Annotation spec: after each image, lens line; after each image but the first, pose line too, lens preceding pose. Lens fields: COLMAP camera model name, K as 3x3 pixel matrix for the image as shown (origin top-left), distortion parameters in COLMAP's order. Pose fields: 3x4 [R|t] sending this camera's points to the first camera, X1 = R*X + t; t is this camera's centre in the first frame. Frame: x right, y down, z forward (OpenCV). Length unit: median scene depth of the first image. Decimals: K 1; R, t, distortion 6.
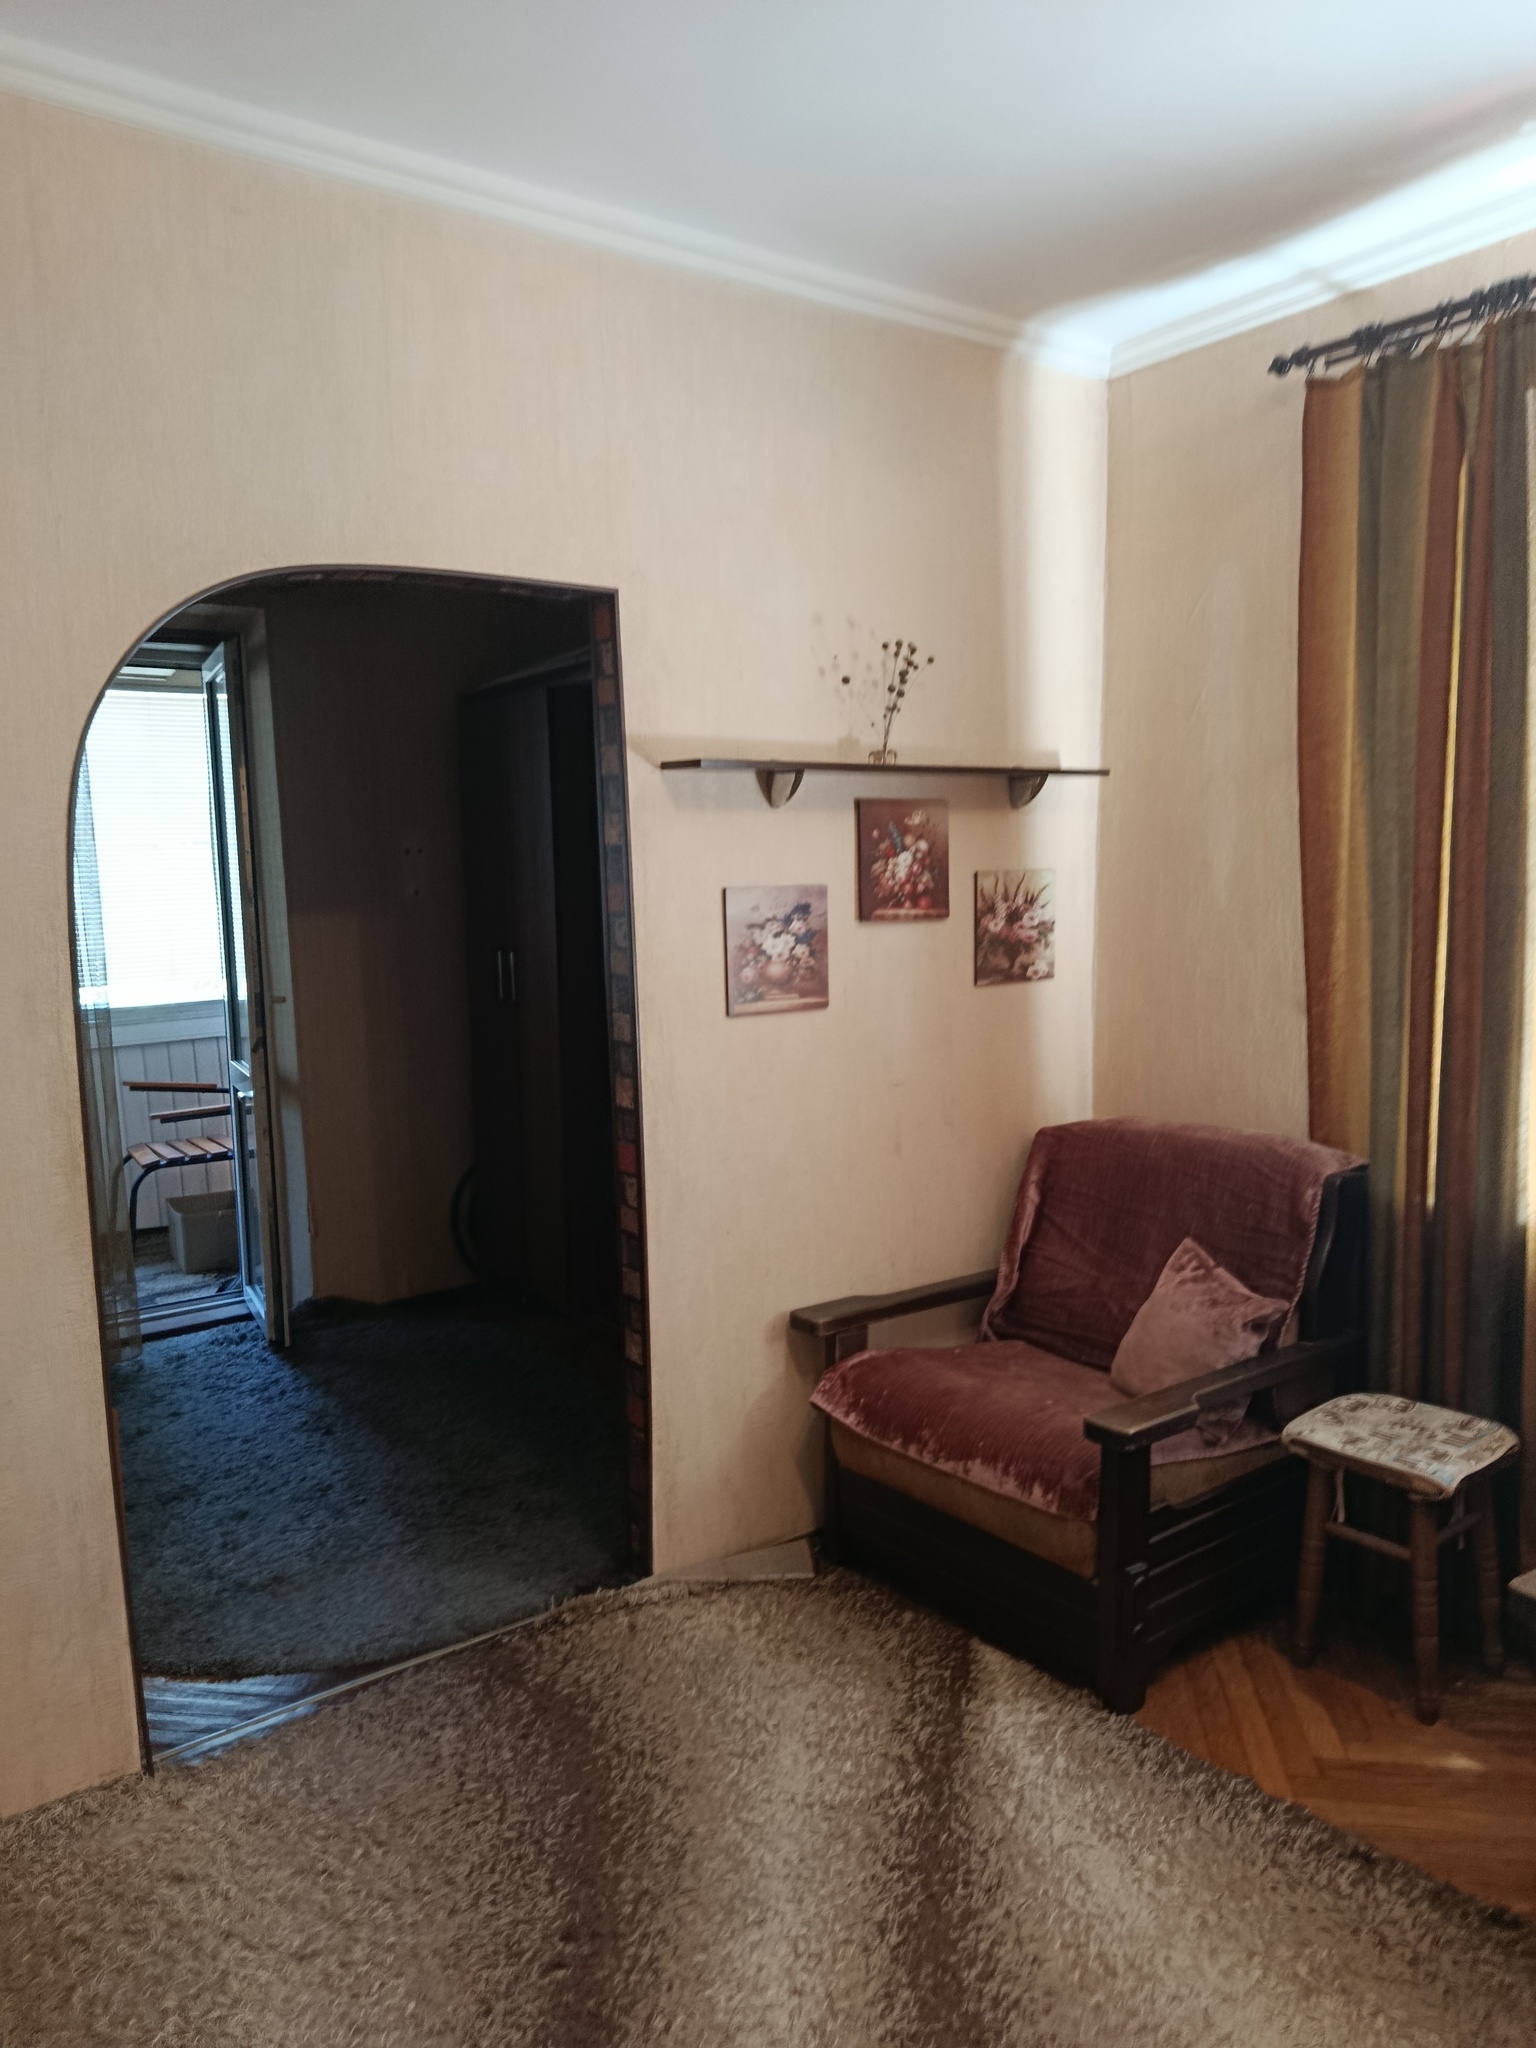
lens RADIAL K [[1420.0, 0, 758.8], [0, 1420.0, 1022.1], [0, 0, 1]] dist [0.024913, -0.039923]
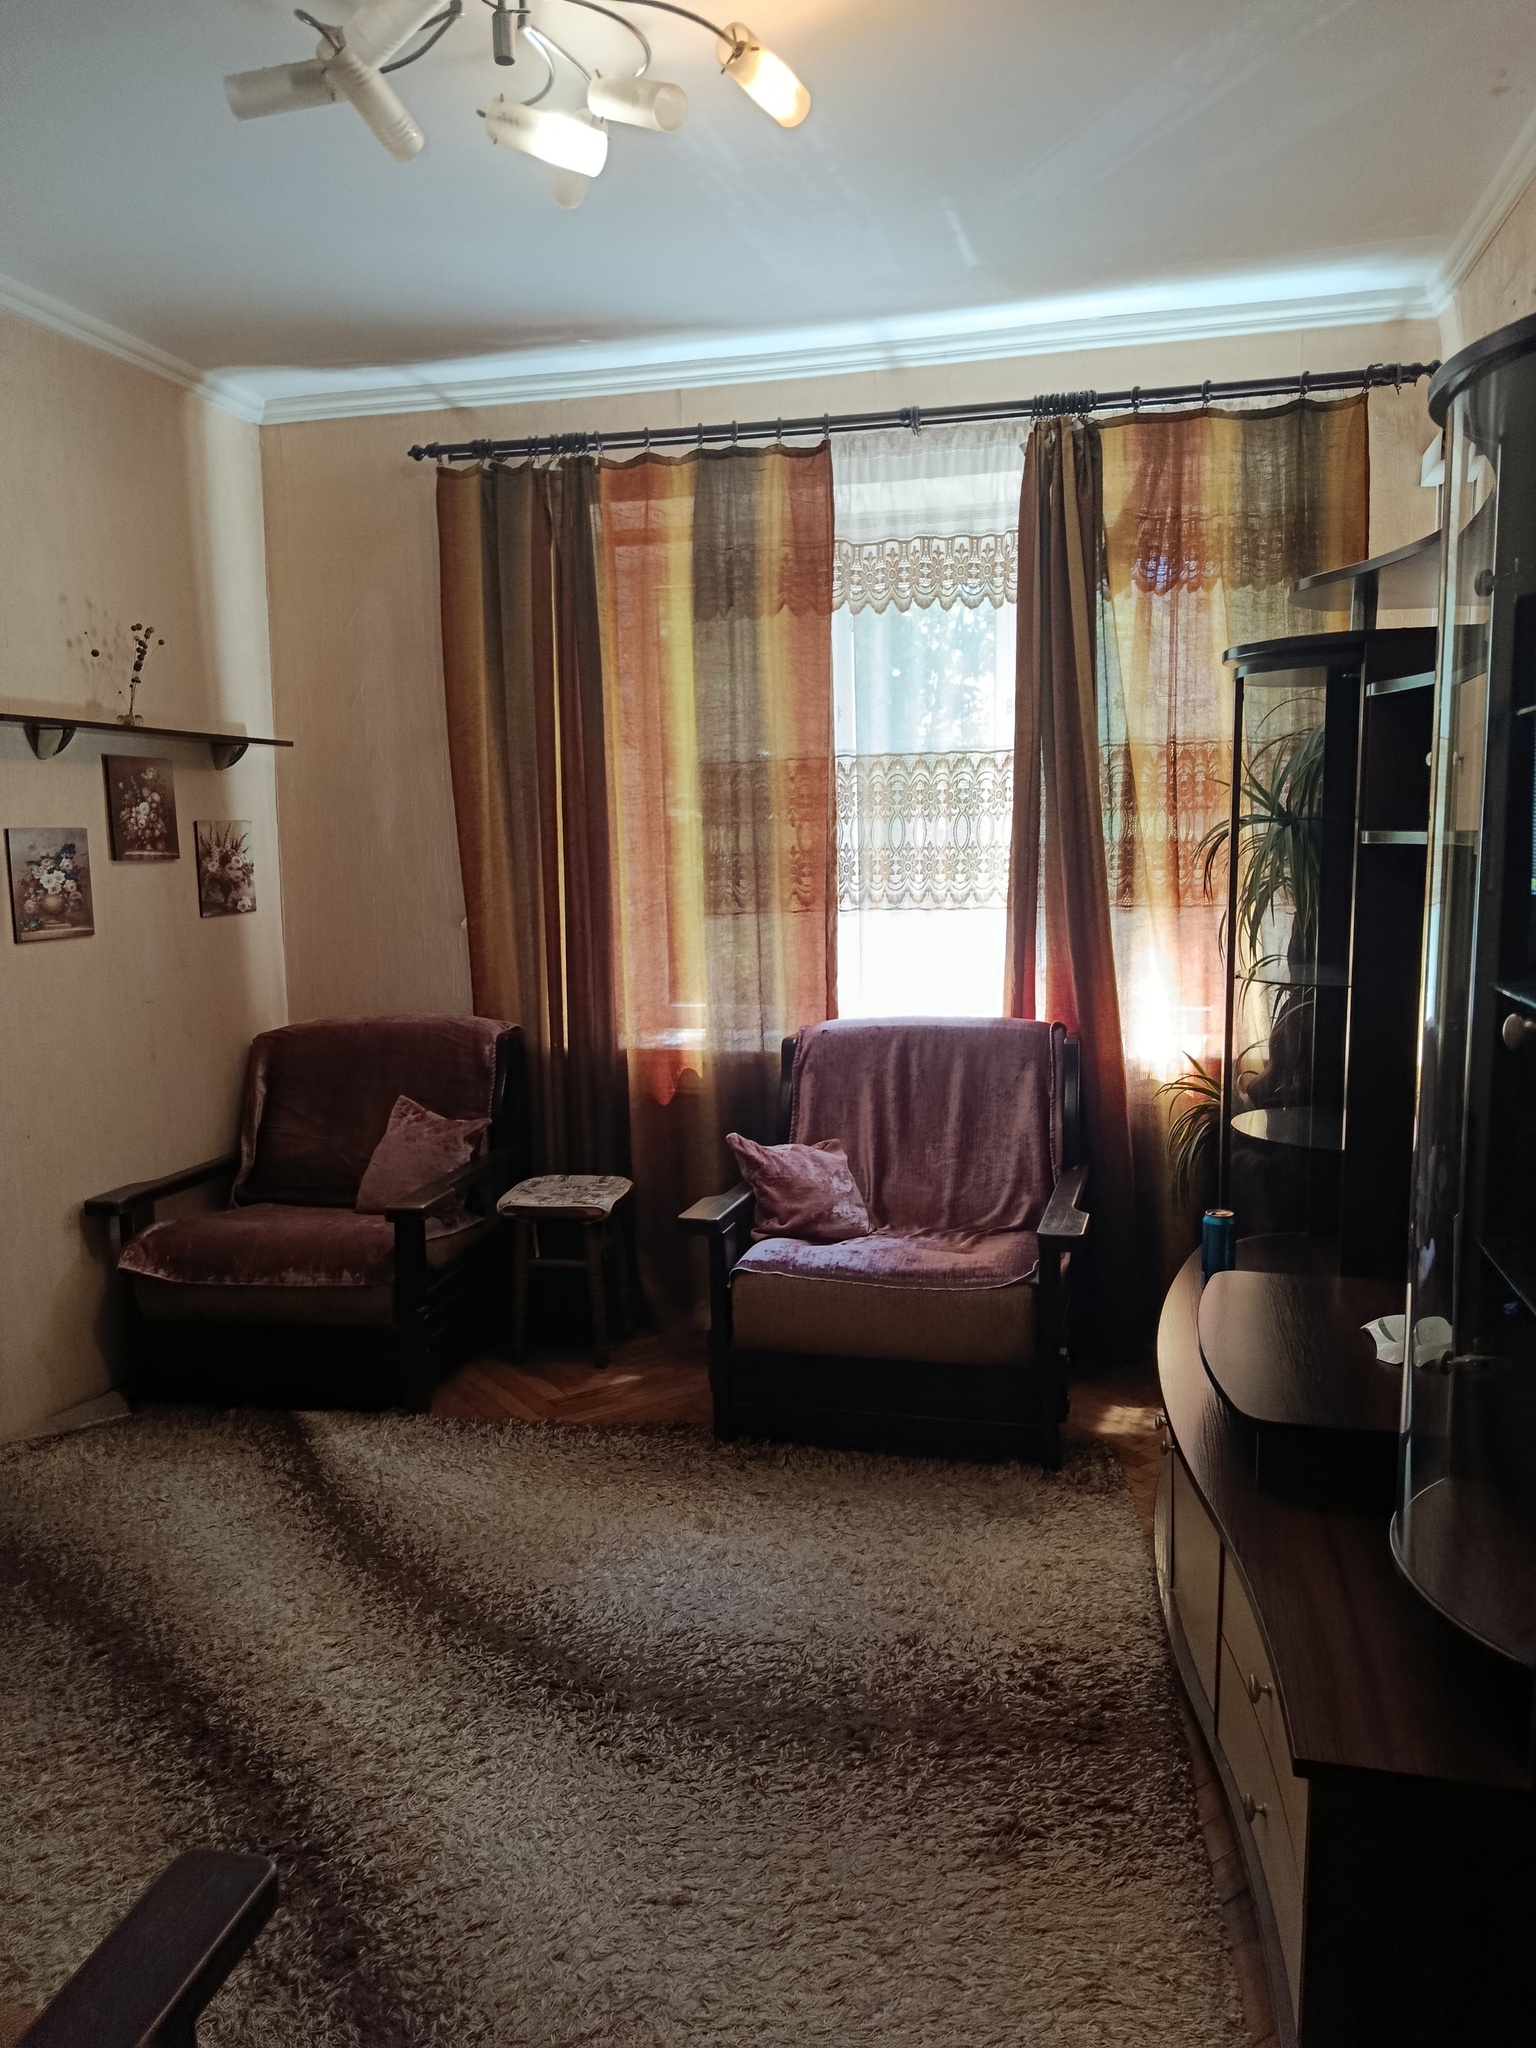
lens RADIAL K [[1420.0, 0, 761.4], [0, 1420.0, 1038.0], [0, 0, 1]] dist [0.024913, -0.039923]
pose [[0.753043, -0.083303, 0.652677, -0.326299], [0.069165, 0.996479, 0.047382, 0.059568], [-0.654326, 0.009462, 0.756154, -0.249475]]
